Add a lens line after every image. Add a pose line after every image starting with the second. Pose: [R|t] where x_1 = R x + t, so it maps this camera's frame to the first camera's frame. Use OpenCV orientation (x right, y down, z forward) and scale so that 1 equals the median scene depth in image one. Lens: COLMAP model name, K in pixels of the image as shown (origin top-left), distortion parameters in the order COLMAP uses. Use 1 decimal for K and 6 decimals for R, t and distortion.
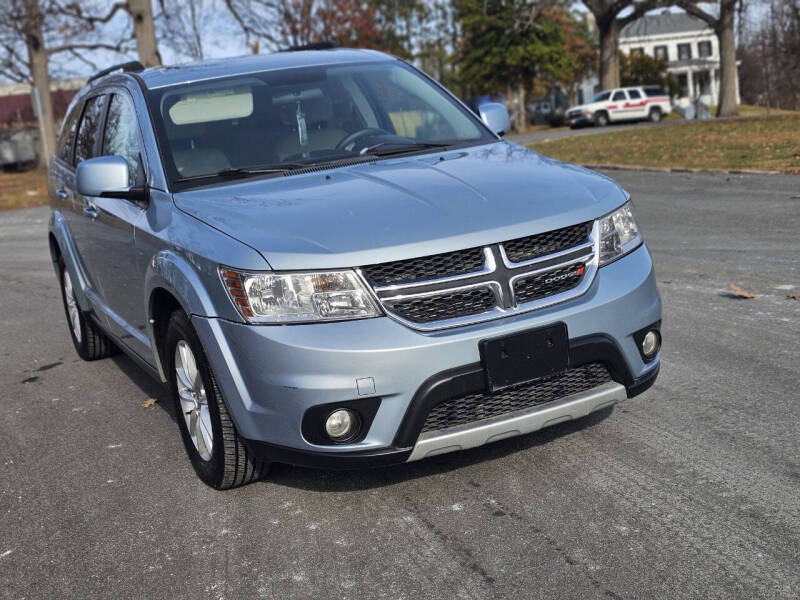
lens RADIAL K [[1052.8, 0, 389.6], [0, 1052.8, 287.8], [0, 0, 1]] dist [0.168075, -0.466096]
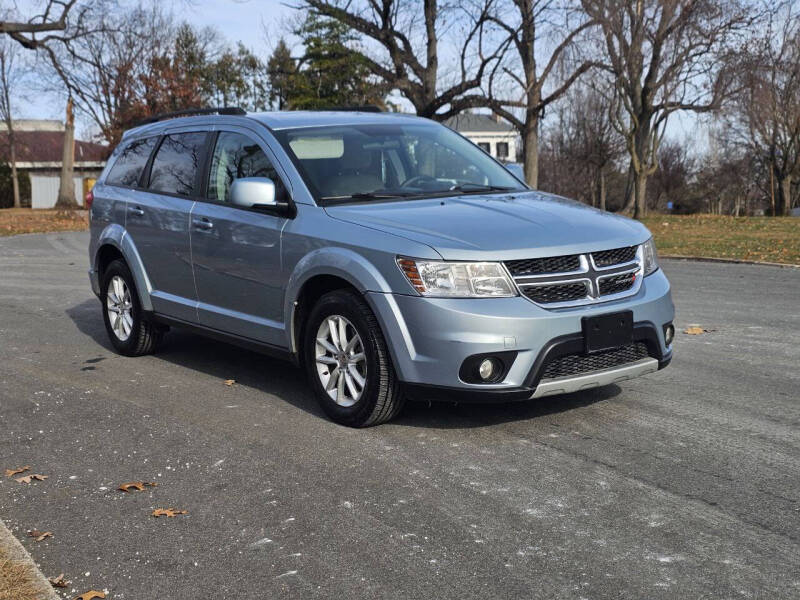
lens RADIAL K [[1052.8, 0, 389.6], [0, 1052.8, 287.8], [0, 0, 1]] dist [0.168075, -0.466096]
pose [[0.979463, 0.062870, 0.191570, -0.407358], [-0.048706, 0.995781, -0.077771, 0.121861], [-0.195651, 0.066844, 0.978393, -0.335777]]
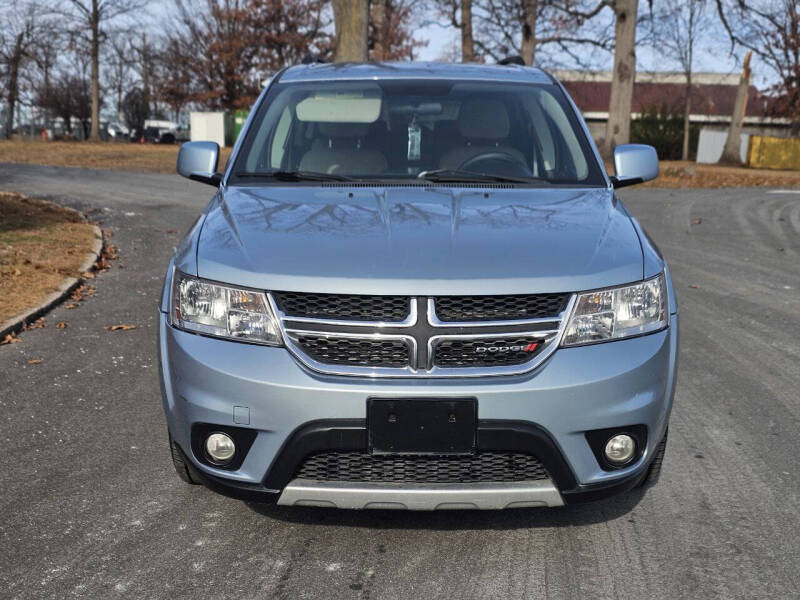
lens RADIAL K [[1057.3, 0, 419.9], [0, 1057.3, 303.5], [0, 0, 1]] dist [0.141840, -0.380646]
pose [[0.903959, 0.202604, -0.376576, 0.405735], [-0.197633, 0.978883, 0.052242, -0.076100], [0.379209, 0.027200, 0.924911, 0.151298]]
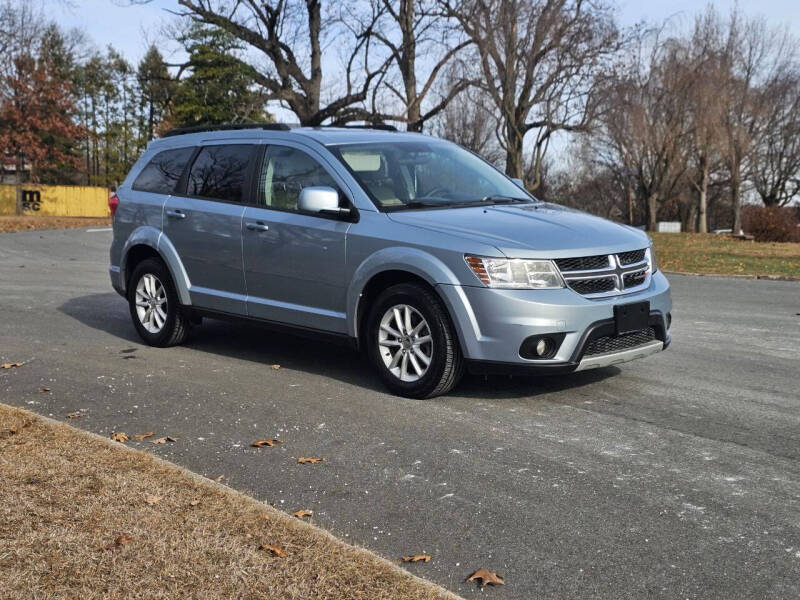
lens RADIAL K [[1053.5, 0, 396.6], [0, 1053.5, 299.4], [0, 0, 1]] dist [0.164379, -0.442213]
pose [[0.944954, 0.067243, 0.320220, -0.746889], [-0.042520, 0.995593, -0.083590, 0.183516], [-0.324429, 0.065373, 0.943648, -0.510318]]
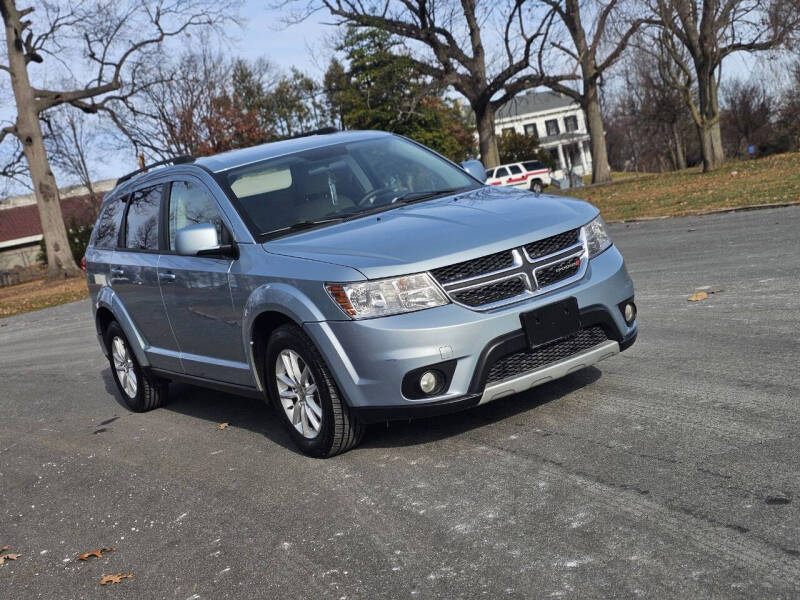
lens RADIAL K [[1048.0, 0, 381.8], [0, 1048.0, 303.3], [0, 0, 1]] dist [0.177987, -0.503899]
pose [[0.990246, -0.104019, 0.092699, -0.203199], [0.110483, 0.991579, -0.067558, 0.099708], [-0.084891, 0.077141, 0.993400, -0.345095]]
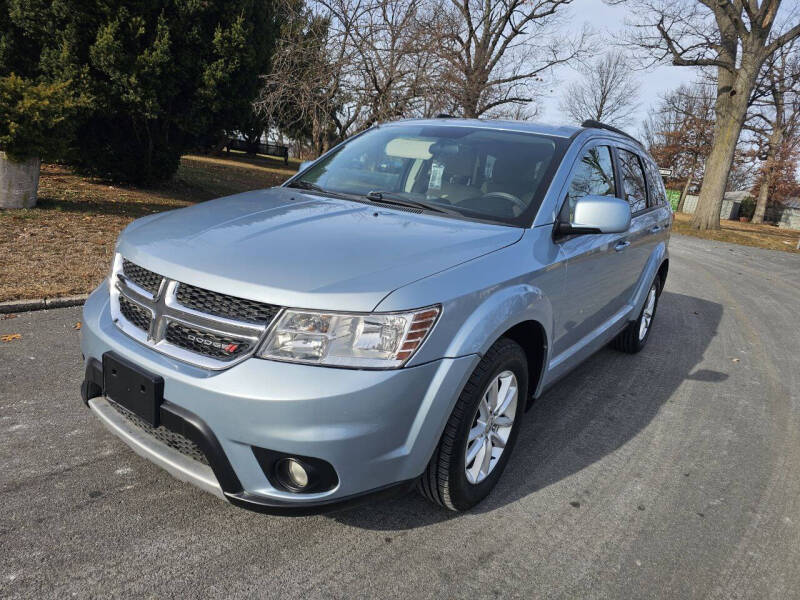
lens RADIAL K [[532.4, 0, 399.4], [0, 532.4, 304.7], [0, 0, 1]] dist [0.047397, -0.037147]
pose [[0.466329, 0.394345, -0.791852, 0.574925], [-0.327532, 0.908492, 0.259546, -0.208203], [0.821742, 0.138323, 0.552817, 0.832975]]
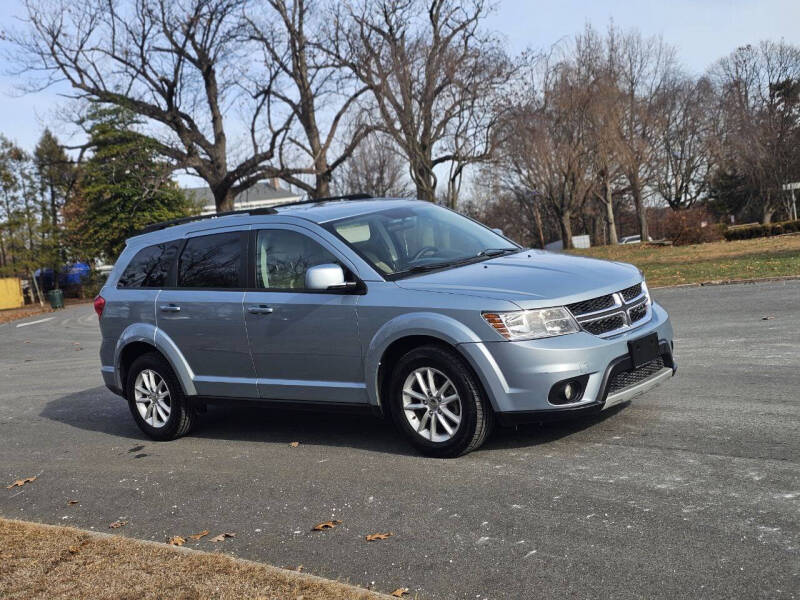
lens RADIAL K [[1052.8, 0, 389.6], [0, 1052.8, 287.8], [0, 0, 1]] dist [0.168075, -0.466096]
pose [[0.922166, -0.043949, 0.384290, -0.907955], [0.102374, 0.985825, -0.132920, 0.146002], [-0.373001, 0.161915, 0.913594, -0.506776]]
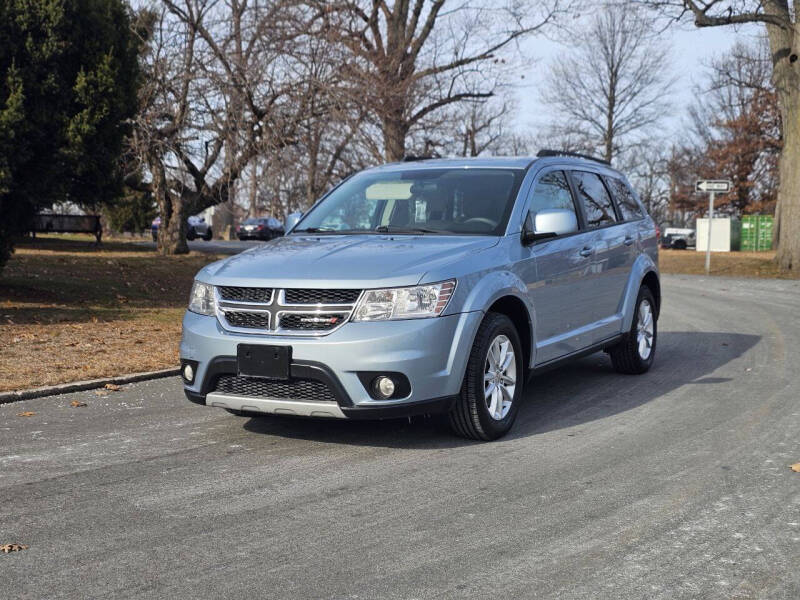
lens RADIAL K [[1057.3, 0, 419.9], [0, 1057.3, 303.5], [0, 0, 1]] dist [0.141840, -0.380646]
pose [[0.605045, 0.180534, -0.775453, 1.334822], [-0.216277, 0.974599, 0.058148, -0.144549], [0.766254, 0.132531, 0.628722, 0.166940]]
